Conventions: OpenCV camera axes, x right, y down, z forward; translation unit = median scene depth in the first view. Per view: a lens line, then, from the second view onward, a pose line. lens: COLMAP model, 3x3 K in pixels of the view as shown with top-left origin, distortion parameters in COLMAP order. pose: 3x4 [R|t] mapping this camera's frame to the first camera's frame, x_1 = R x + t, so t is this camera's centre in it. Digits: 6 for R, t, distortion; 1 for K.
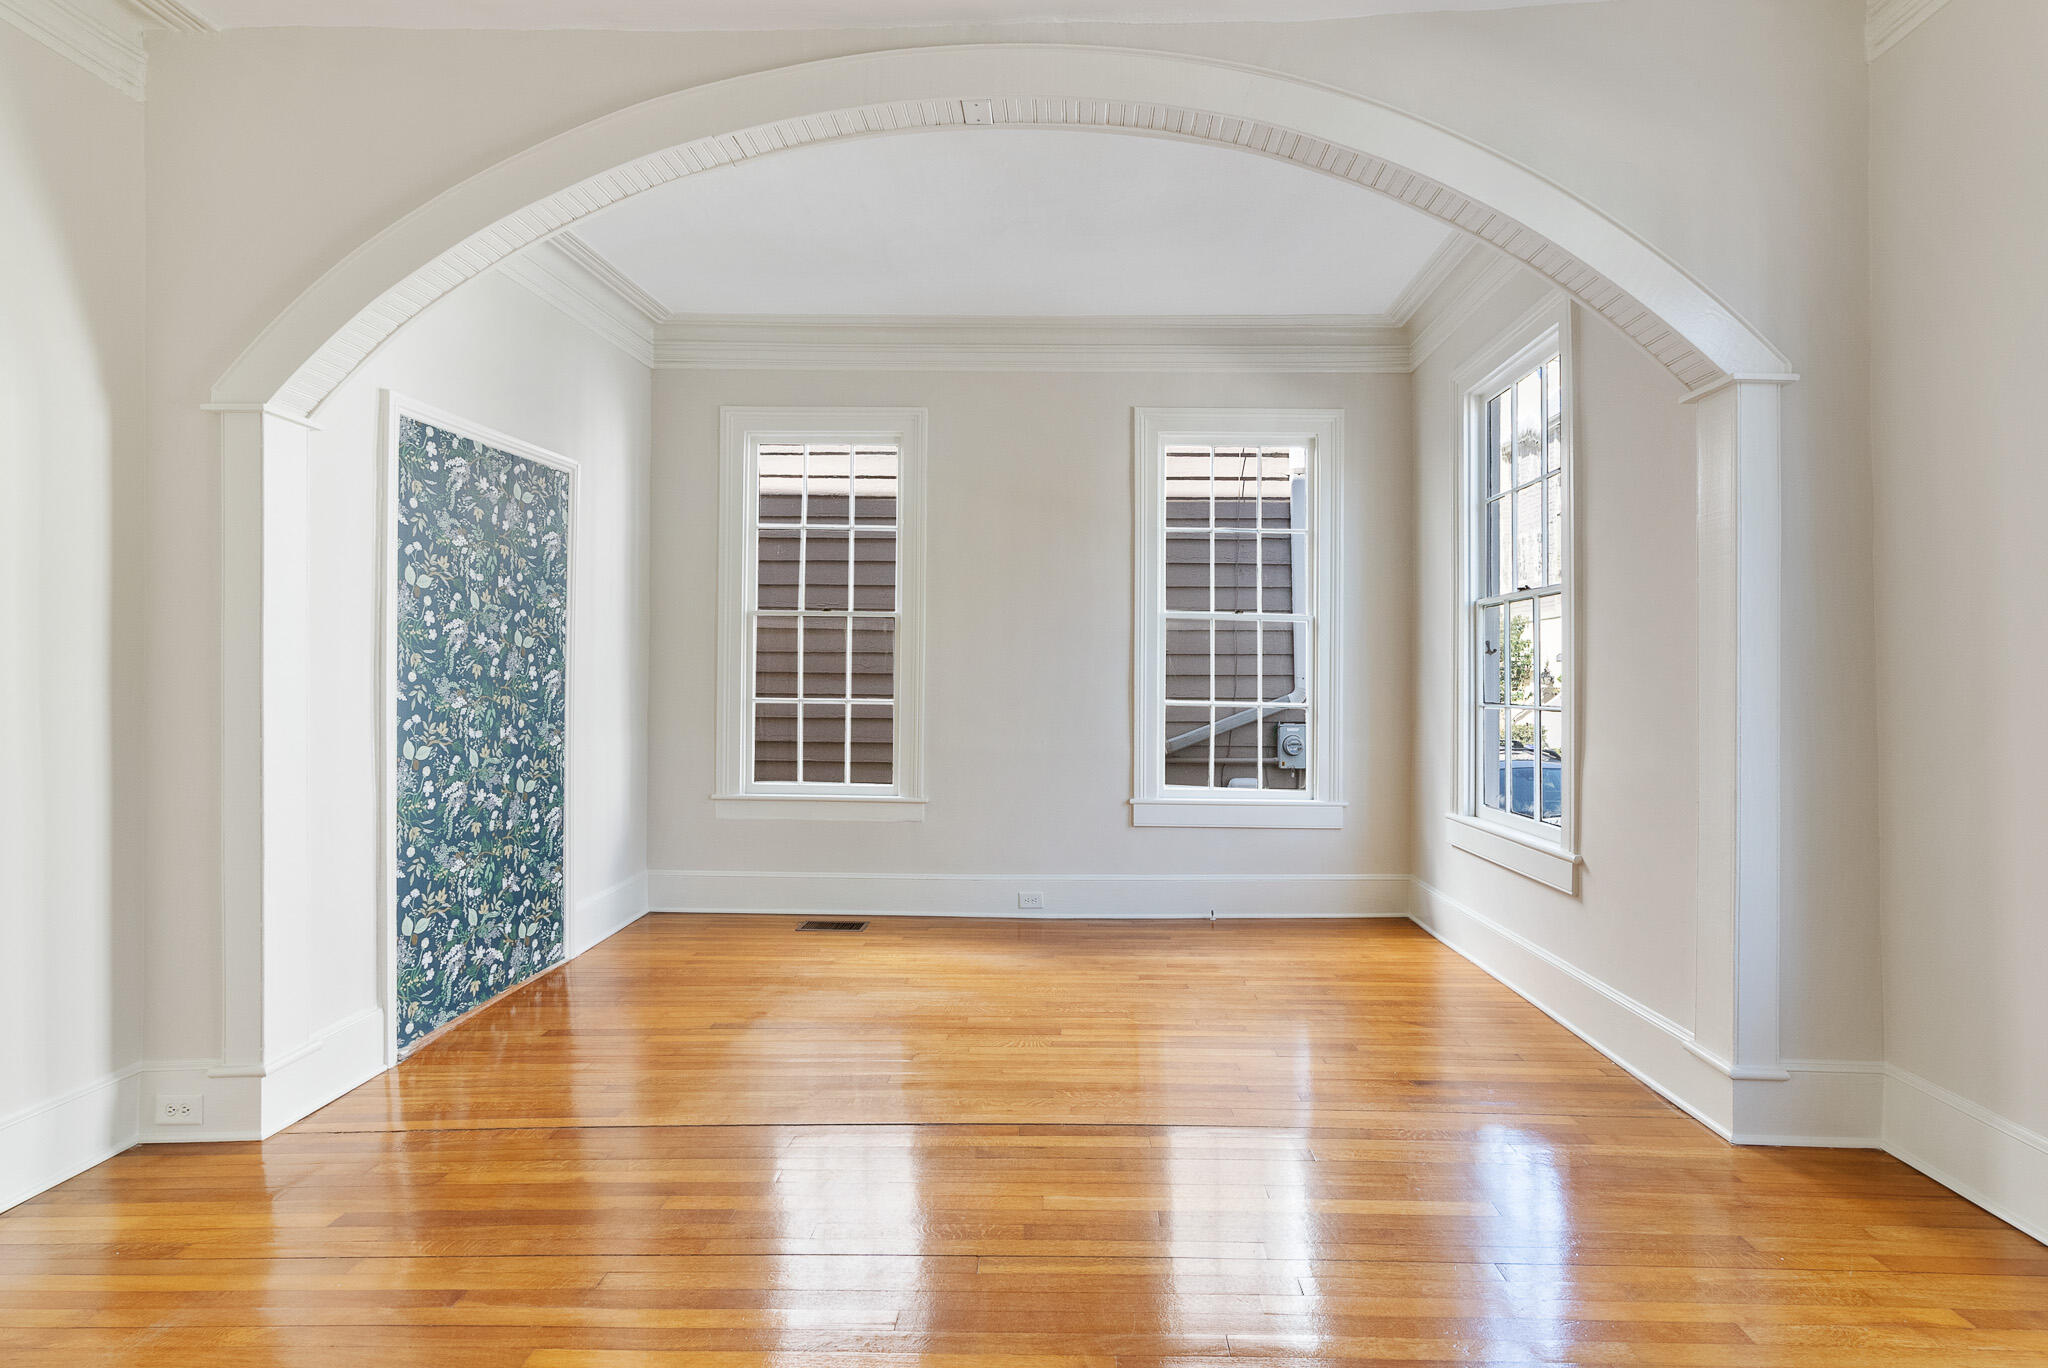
lens RADIAL K [[944.6, 0, 1028.4], [0, 944.6, 686.3], [0, 0, 1]] dist [-0.001916, 0.000438]
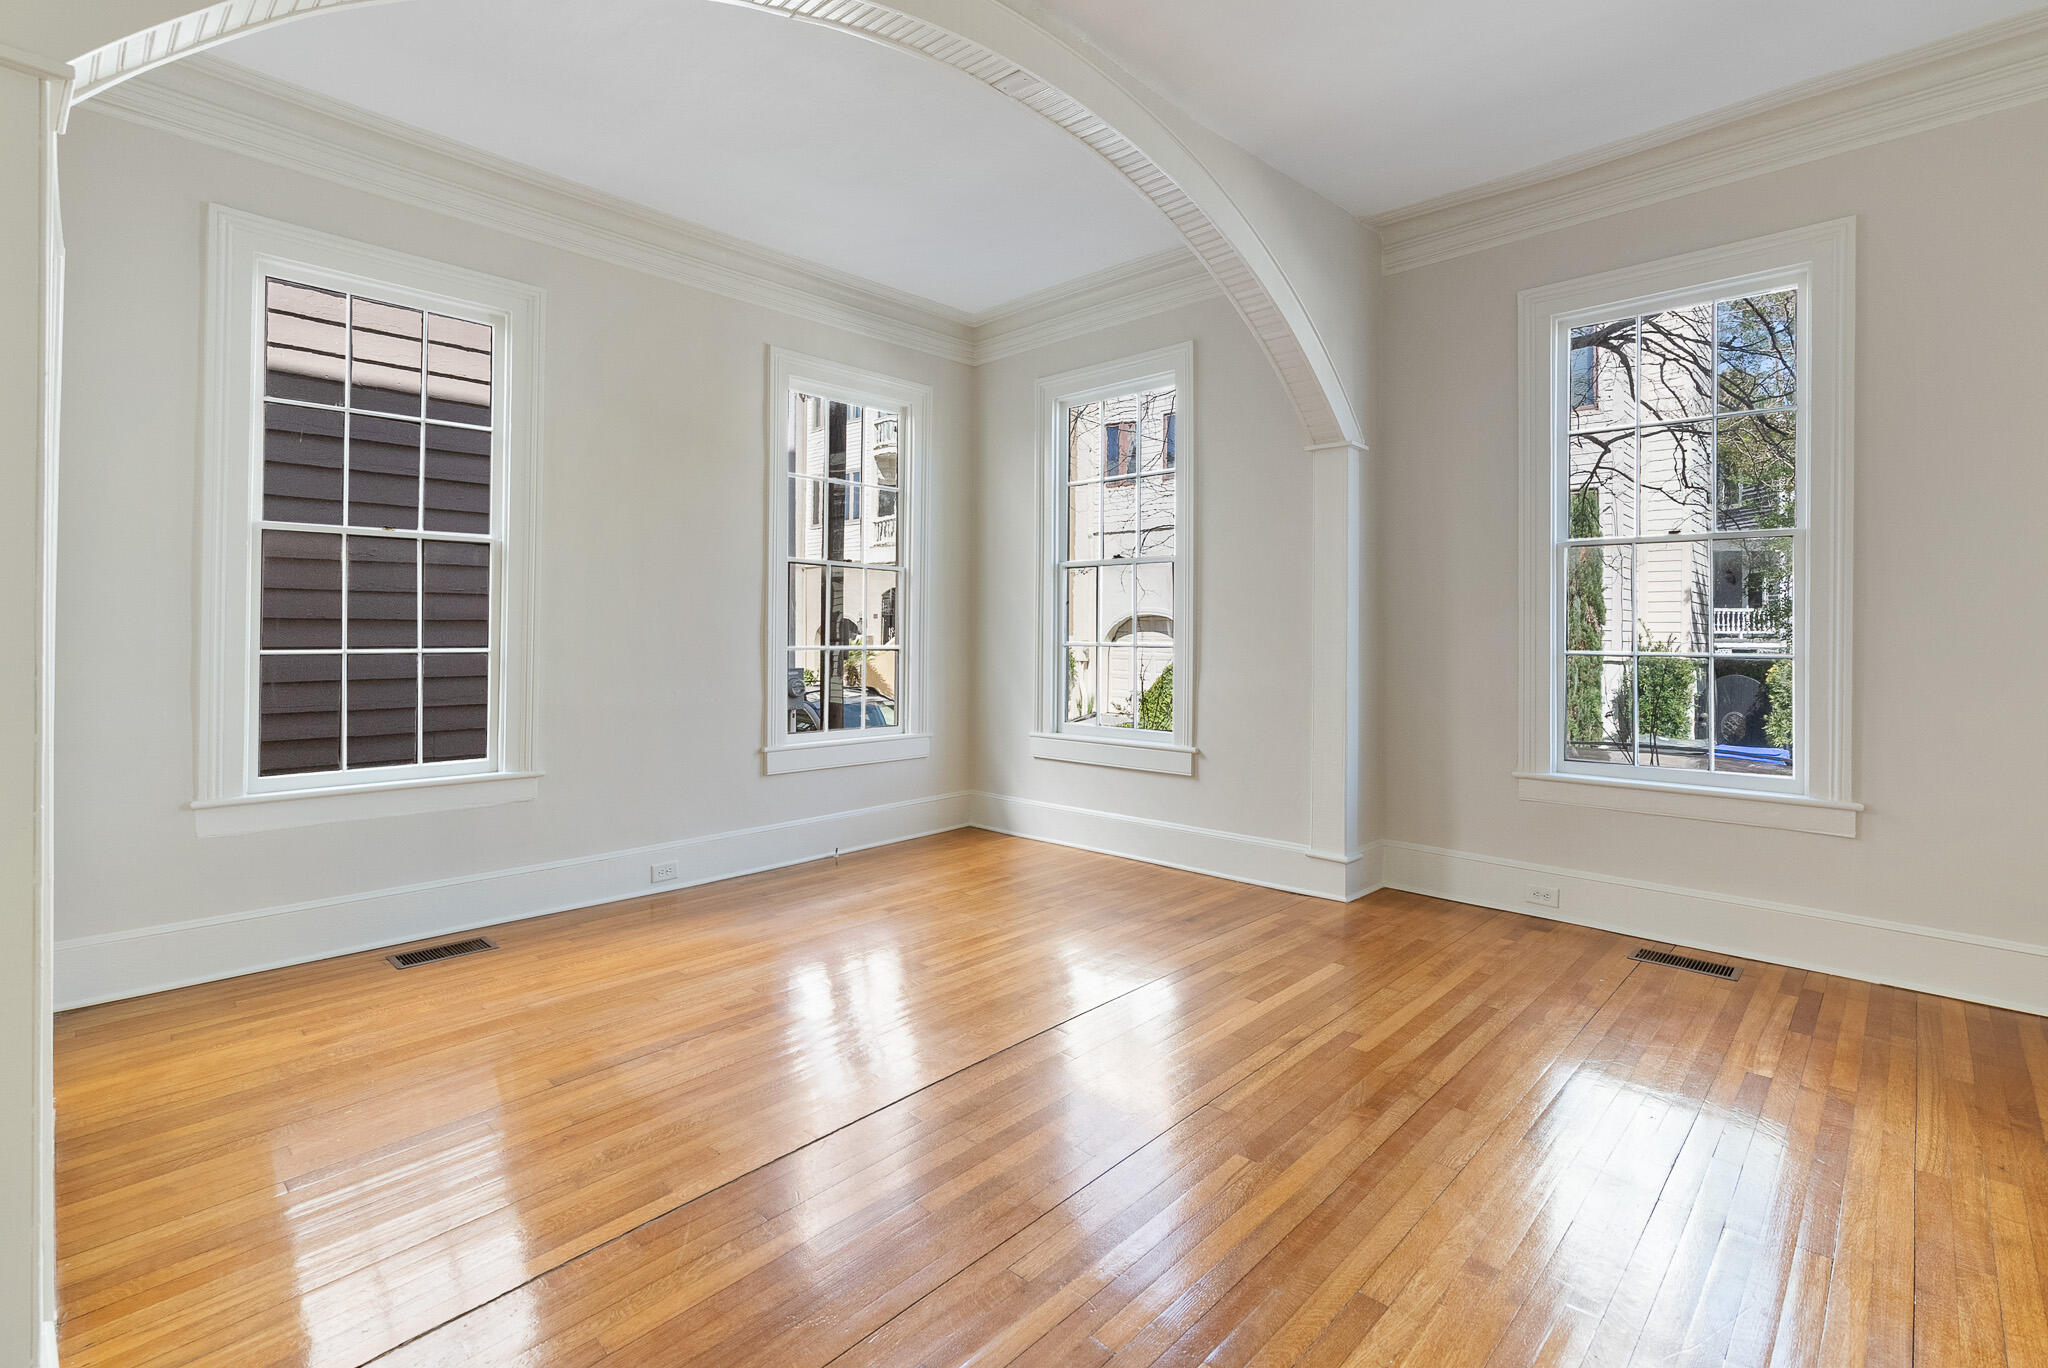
lens RADIAL K [[959.5, 0, 1031.0], [0, 959.5, 631.0], [0, 0, 1]] dist [-0.003382, 0.000419]
pose [[0.670569, -0.003890, 0.741837, -0.438367], [0.003904, 0.999991, 0.001715, -0.001083], [-0.741837, 0.001746, 0.670578, 0.136865]]
